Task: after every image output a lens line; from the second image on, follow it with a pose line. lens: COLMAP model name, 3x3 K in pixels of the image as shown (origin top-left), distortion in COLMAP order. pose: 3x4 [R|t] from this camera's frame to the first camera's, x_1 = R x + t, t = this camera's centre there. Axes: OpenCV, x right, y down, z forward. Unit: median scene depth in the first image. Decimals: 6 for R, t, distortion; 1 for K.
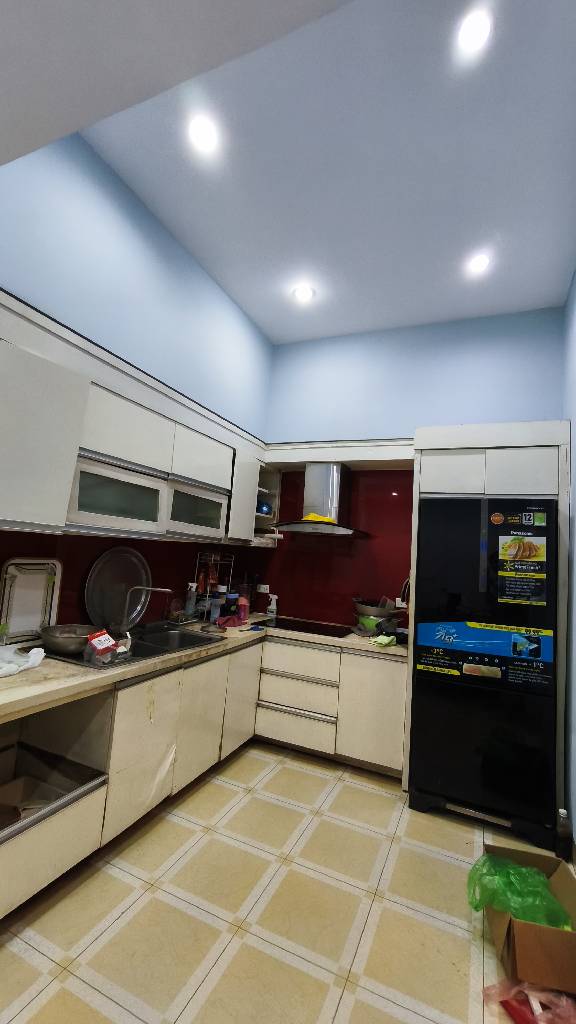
lens RADIAL K [[434.5, 0, 288.0], [0, 434.5, 512.0], [0, 0, 1]] dist [0.000542, 0.000065]
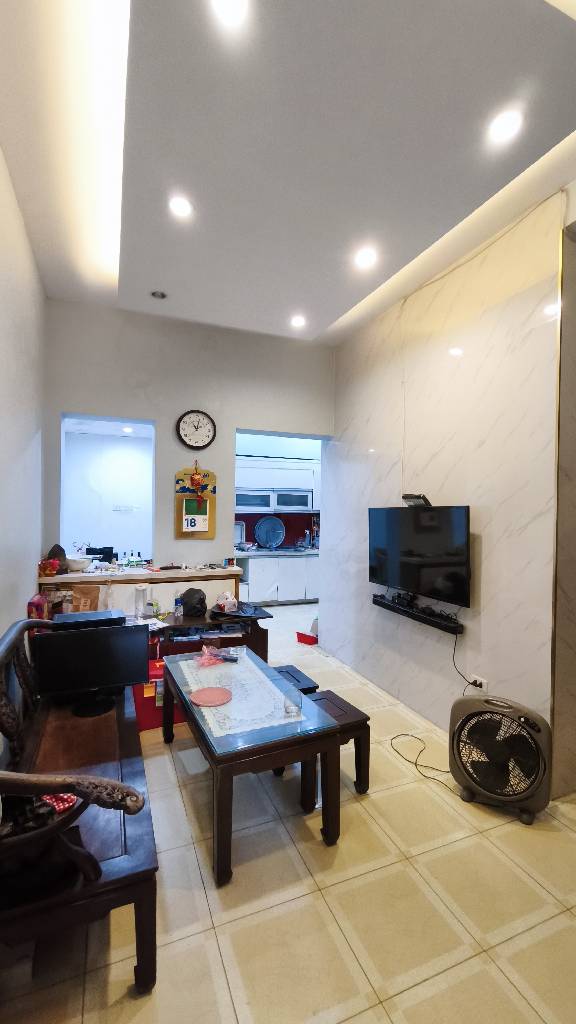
lens RADIAL K [[434.5, 0, 288.0], [0, 434.5, 512.0], [0, 0, 1]] dist [0.000542, 0.000065]
pose [[0.724619, -0.051333, -0.687235, 1.646813], [0.100525, 0.994429, 0.031715, -0.020713], [0.681779, -0.092066, 0.725742, -0.917310]]
